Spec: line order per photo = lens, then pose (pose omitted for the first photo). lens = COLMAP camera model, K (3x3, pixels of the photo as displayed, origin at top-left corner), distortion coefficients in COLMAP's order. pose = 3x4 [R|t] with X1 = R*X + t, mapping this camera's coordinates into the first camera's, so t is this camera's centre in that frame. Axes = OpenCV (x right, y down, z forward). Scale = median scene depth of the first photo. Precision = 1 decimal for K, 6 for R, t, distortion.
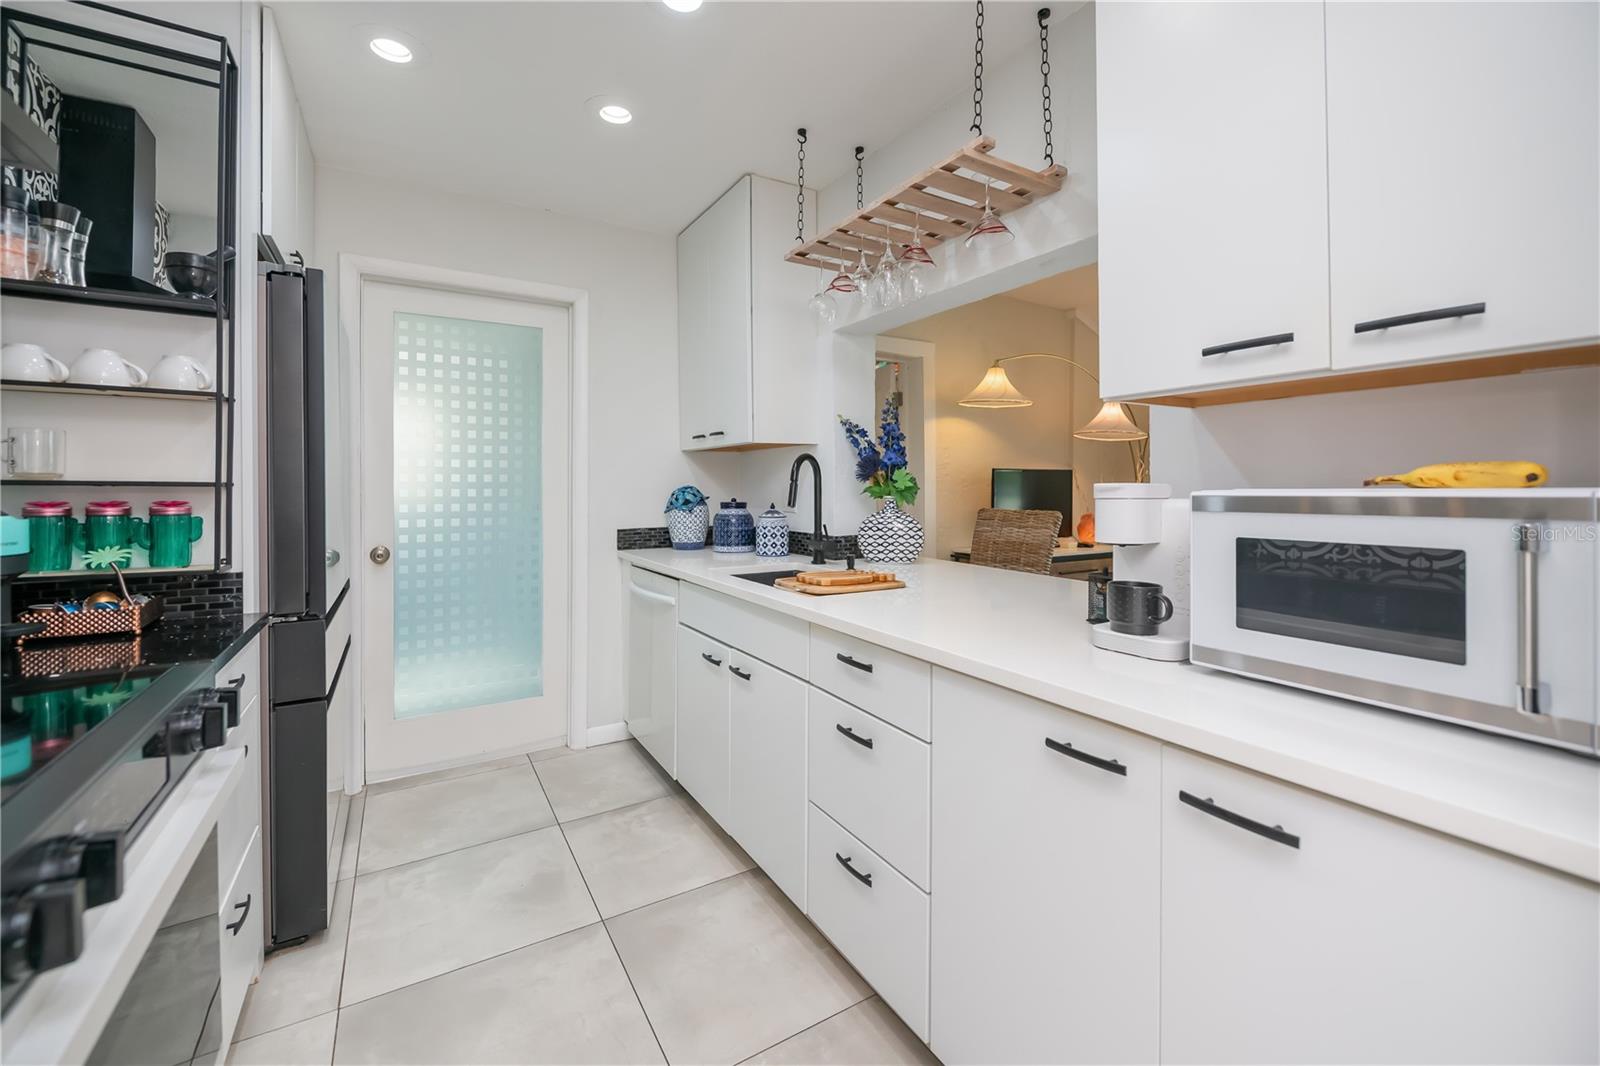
lens RADIAL K [[647.6, 0, 803.4], [0, 647.6, 486.6], [0, 0, 1]] dist [-0.002481, -0.002191]
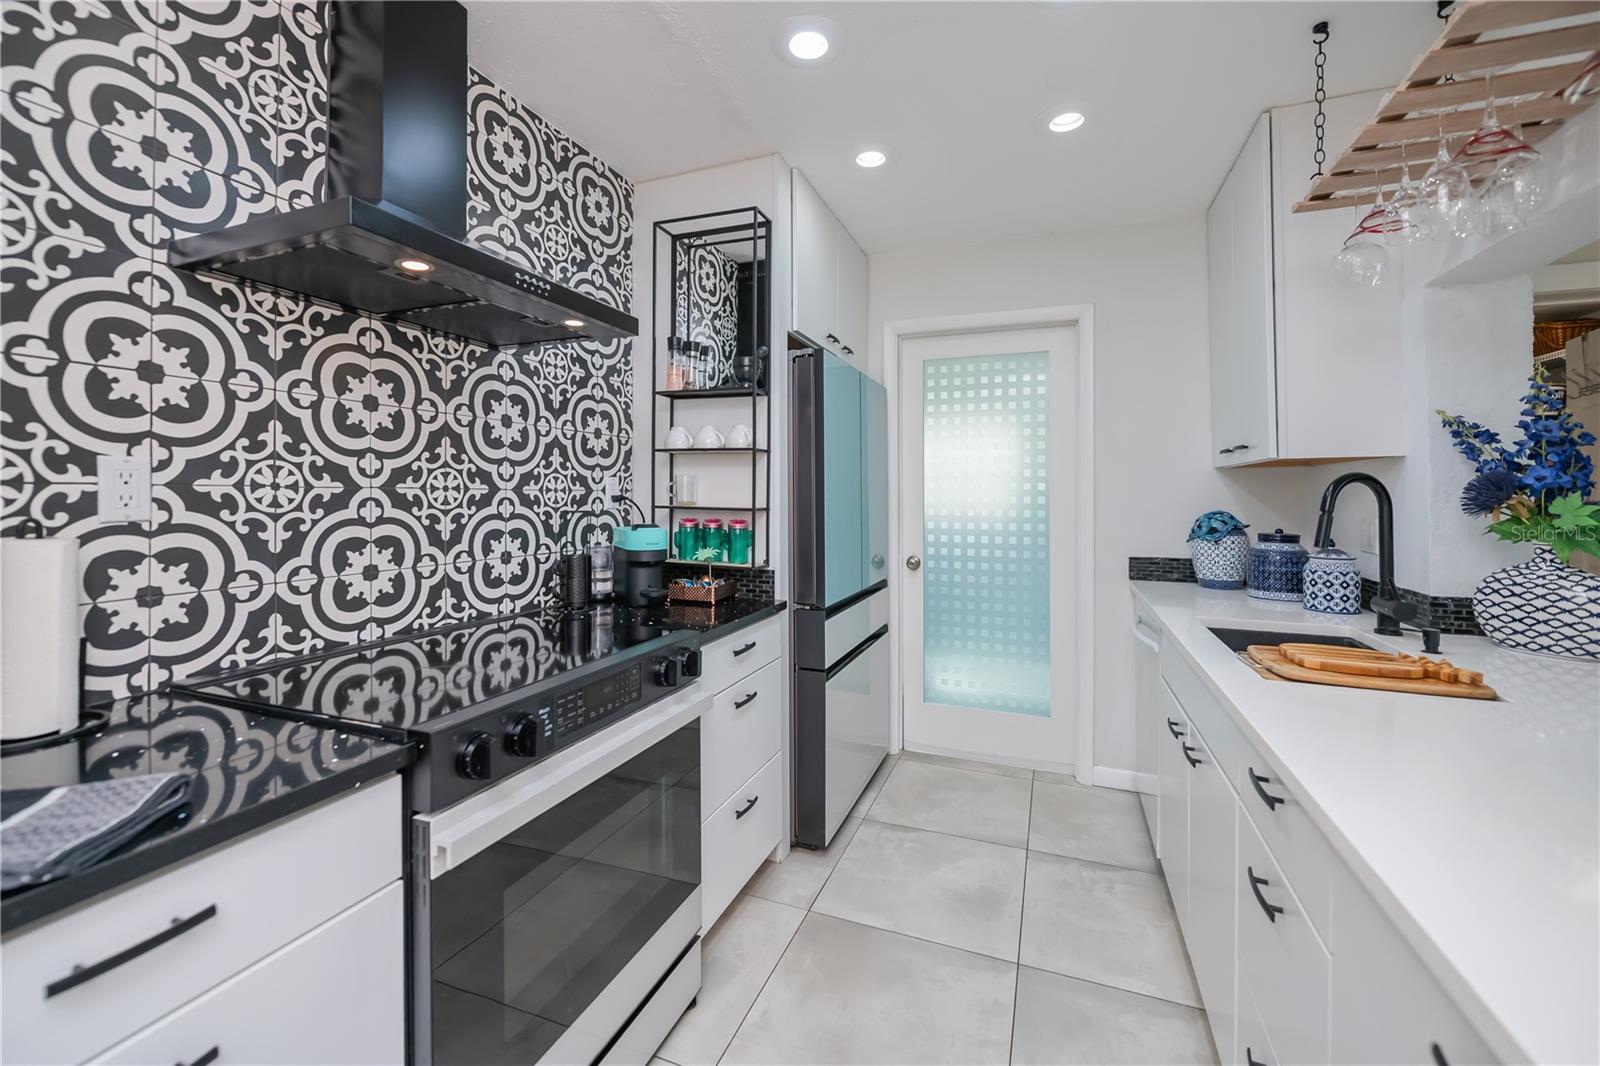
lens RADIAL K [[647.6, 0, 810.8], [0, 647.6, 489.0], [0, 0, 1]] dist [-0.002481, -0.002191]
pose [[0.613097, -0.000067, -0.790008, 0.185797], [-0.008879, 0.999936, -0.006976, -0.022621], [0.789958, 0.011291, 0.613057, 0.105983]]
